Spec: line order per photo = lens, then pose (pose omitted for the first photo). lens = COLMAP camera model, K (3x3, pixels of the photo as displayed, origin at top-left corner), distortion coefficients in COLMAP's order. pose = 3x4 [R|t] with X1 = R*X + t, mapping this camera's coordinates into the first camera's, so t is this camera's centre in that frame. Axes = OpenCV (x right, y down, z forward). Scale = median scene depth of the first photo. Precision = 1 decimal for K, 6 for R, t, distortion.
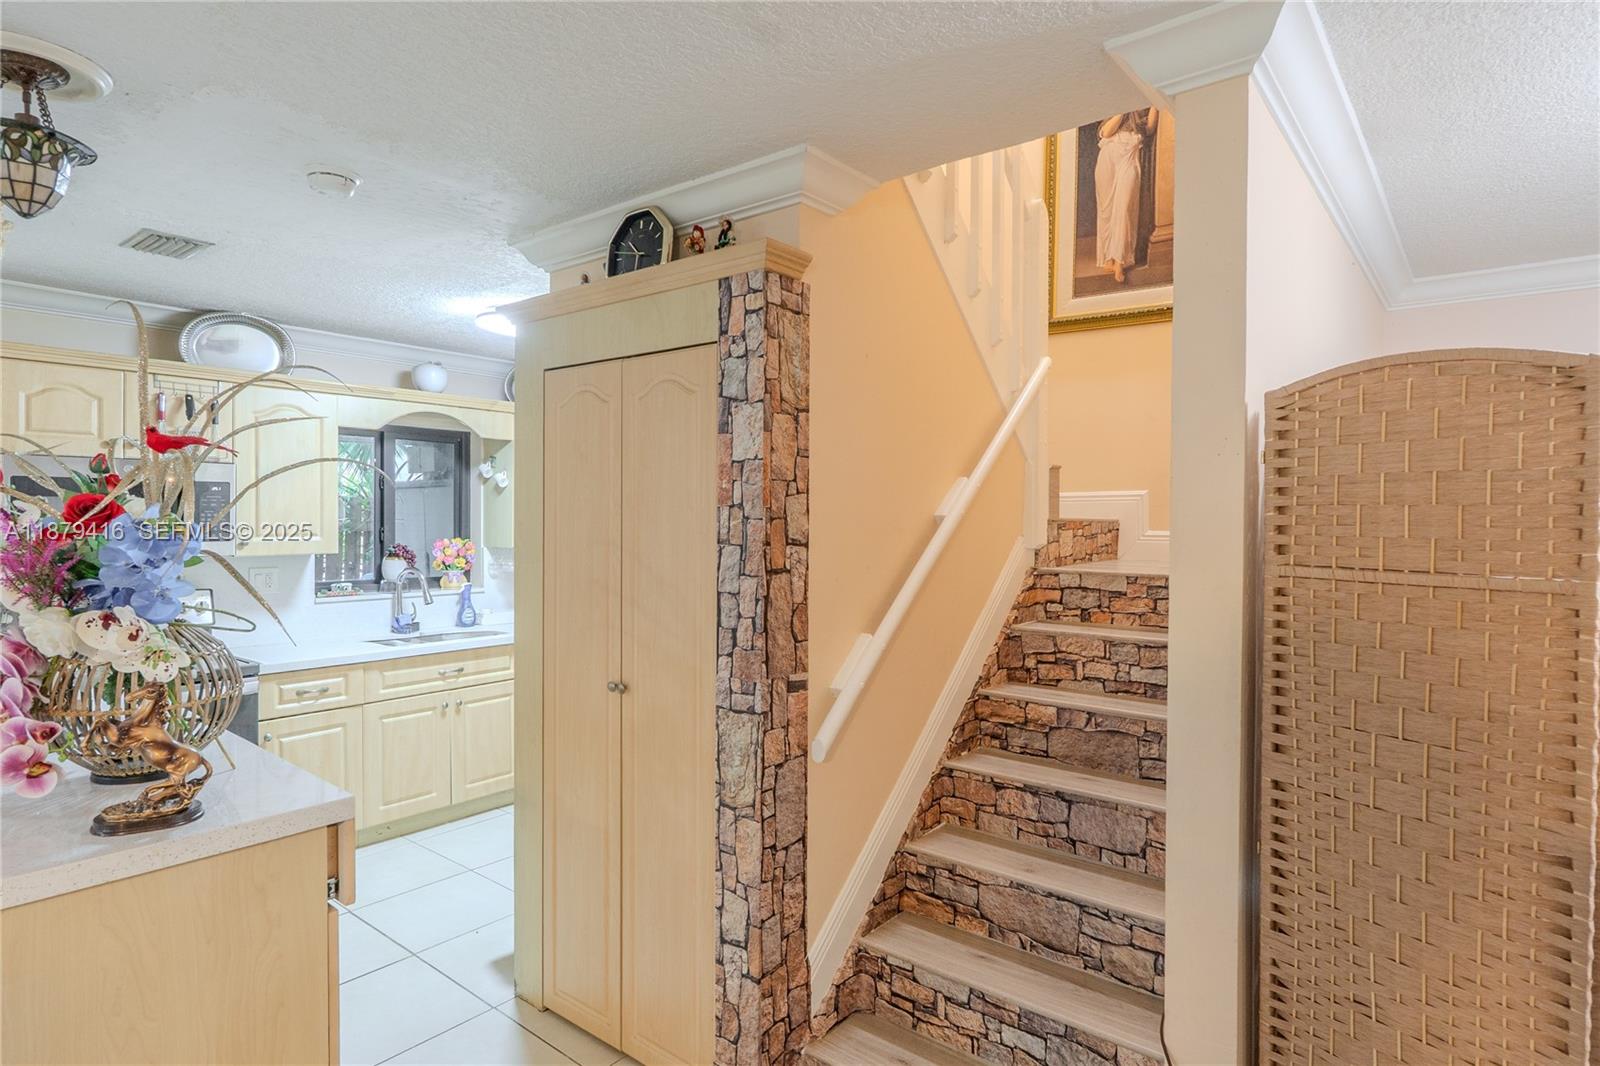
lens RADIAL K [[859.6, 0, 798.6], [0, 859.6, 527.1], [0, 0, 1]] dist [0.000770, 0.000039]
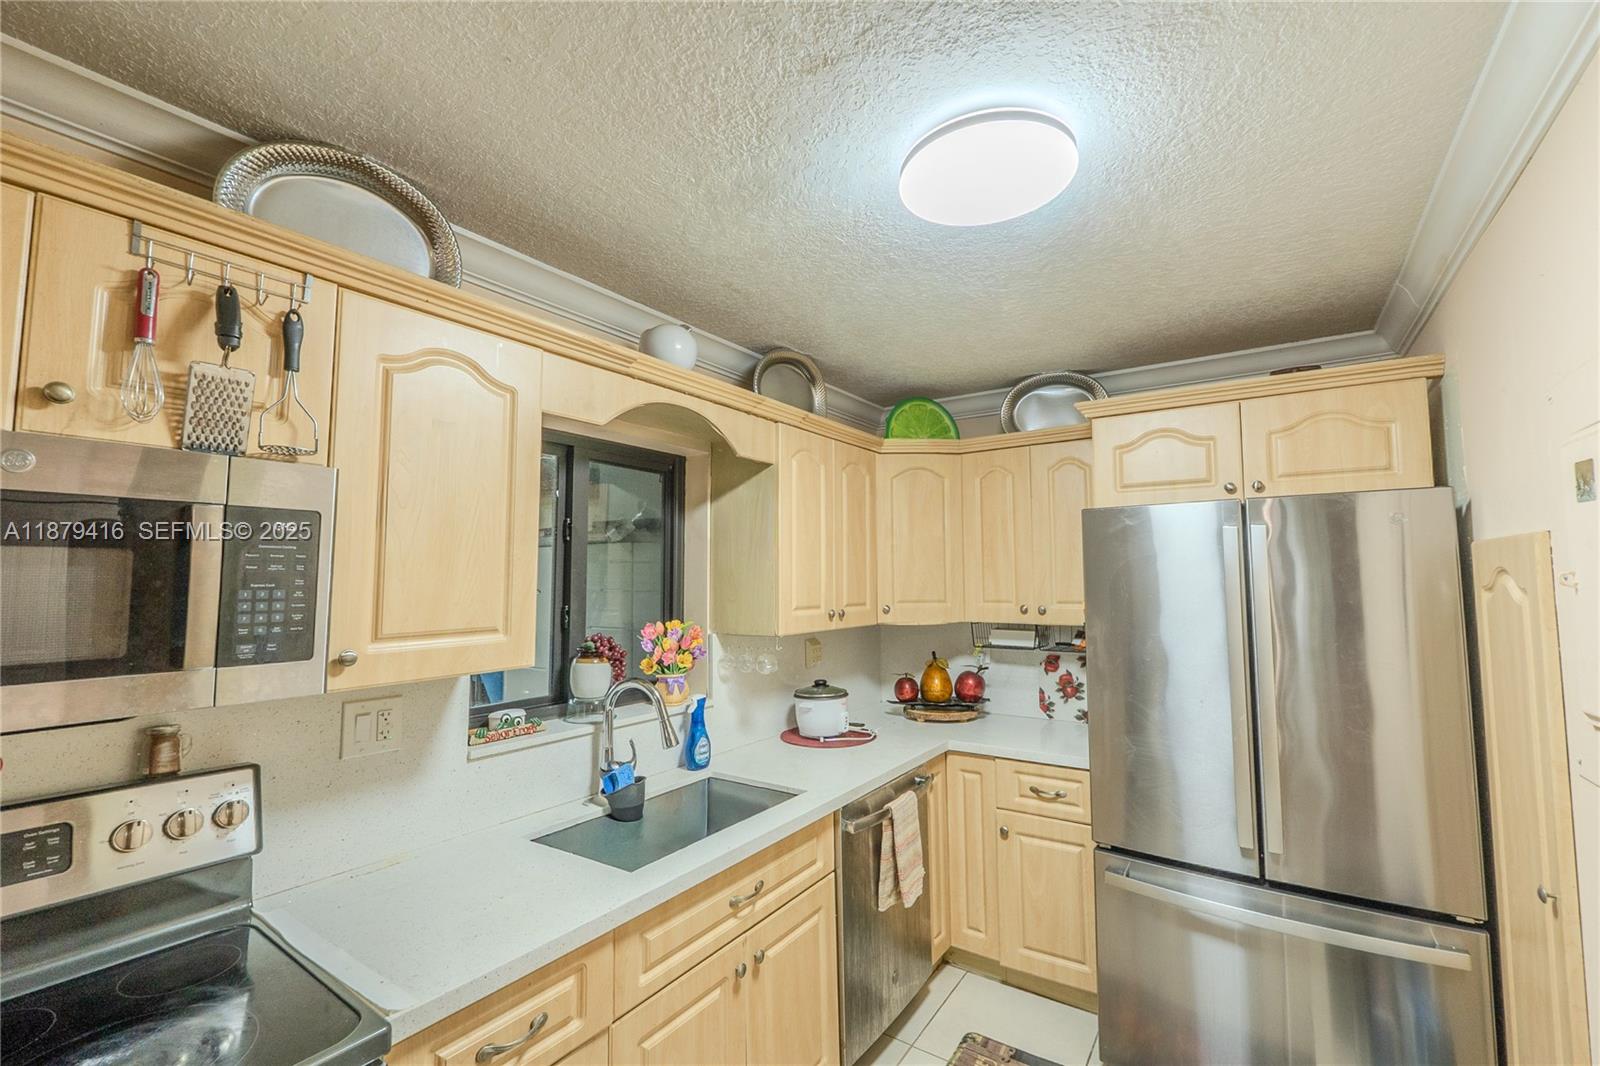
lens RADIAL K [[680.3, 0, 800.8], [0, 680.3, 528.6], [0, 0, 1]] dist [-0.004136, -0.000065]
pose [[0.996804, -0.001105, 0.079880, -0.256021], [0.007754, 0.996521, -0.082979, -0.008571], [-0.079511, 0.083334, 0.993345, 0.368733]]
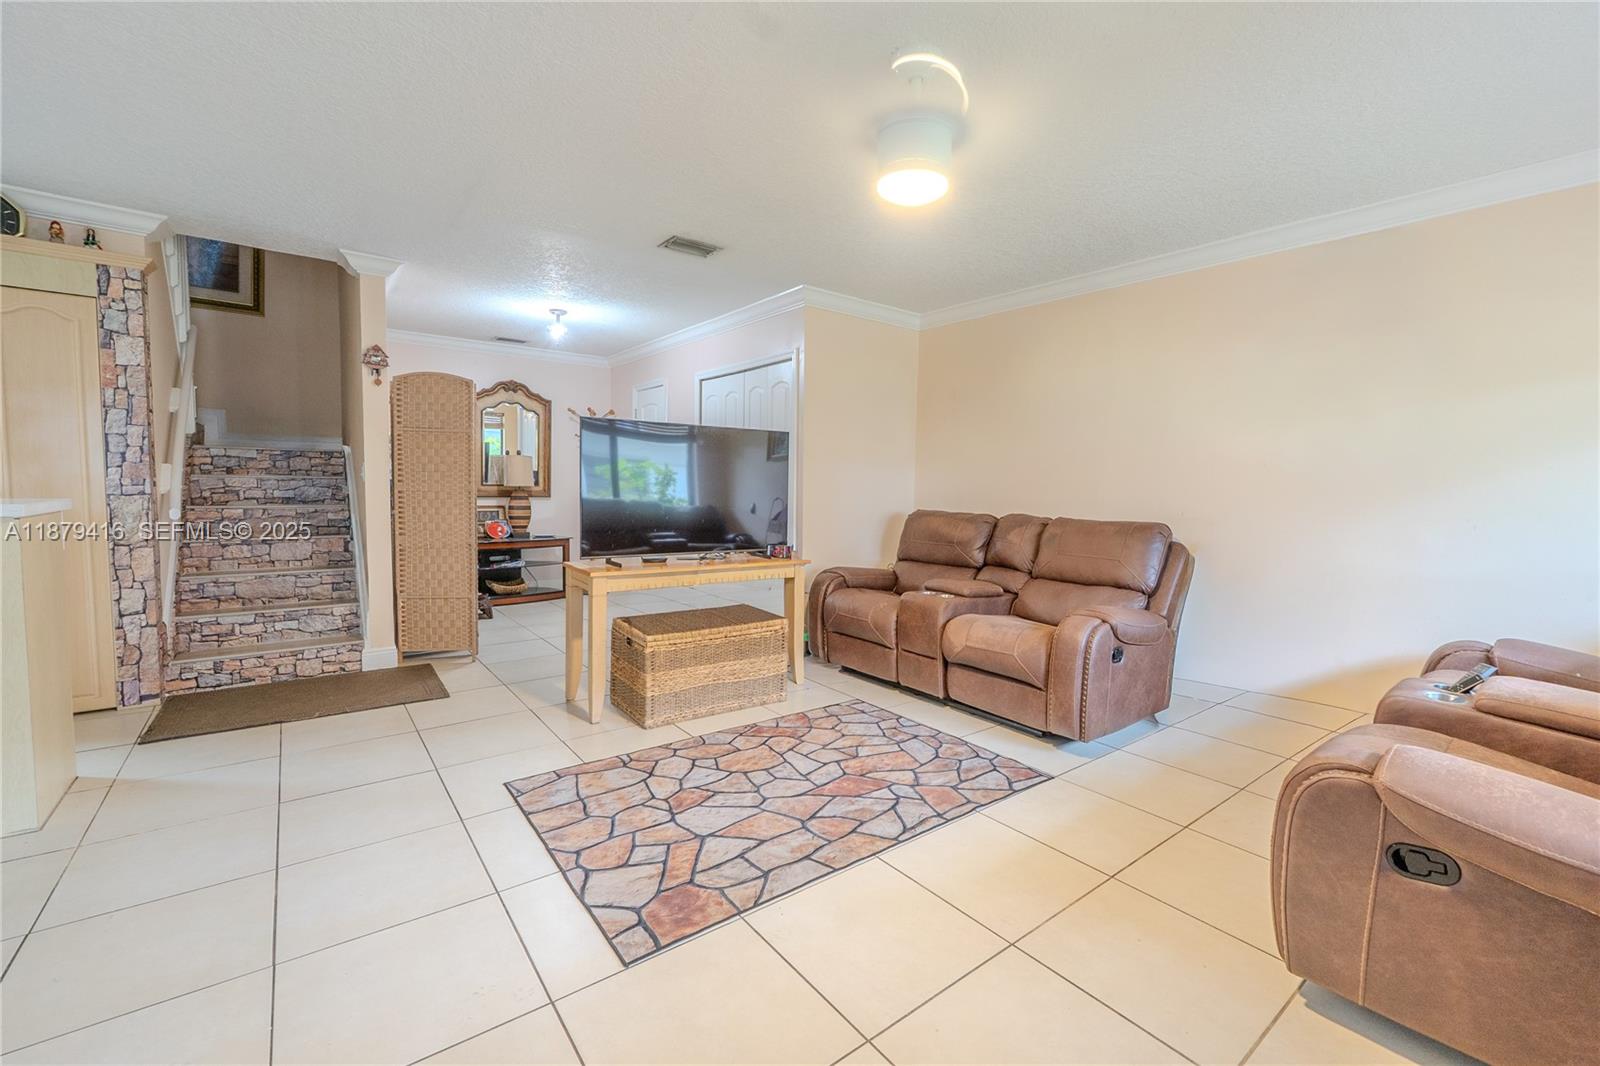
lens RADIAL K [[680.3, 0, 801.0], [0, 680.3, 533.9], [0, 0, 1]] dist [-0.004136, -0.000065]
pose [[0.247166, -0.076149, 0.965976, -1.192616], [-0.003733, 0.996825, 0.079536, 0.175100], [-0.968966, -0.023265, 0.246097, -0.866317]]
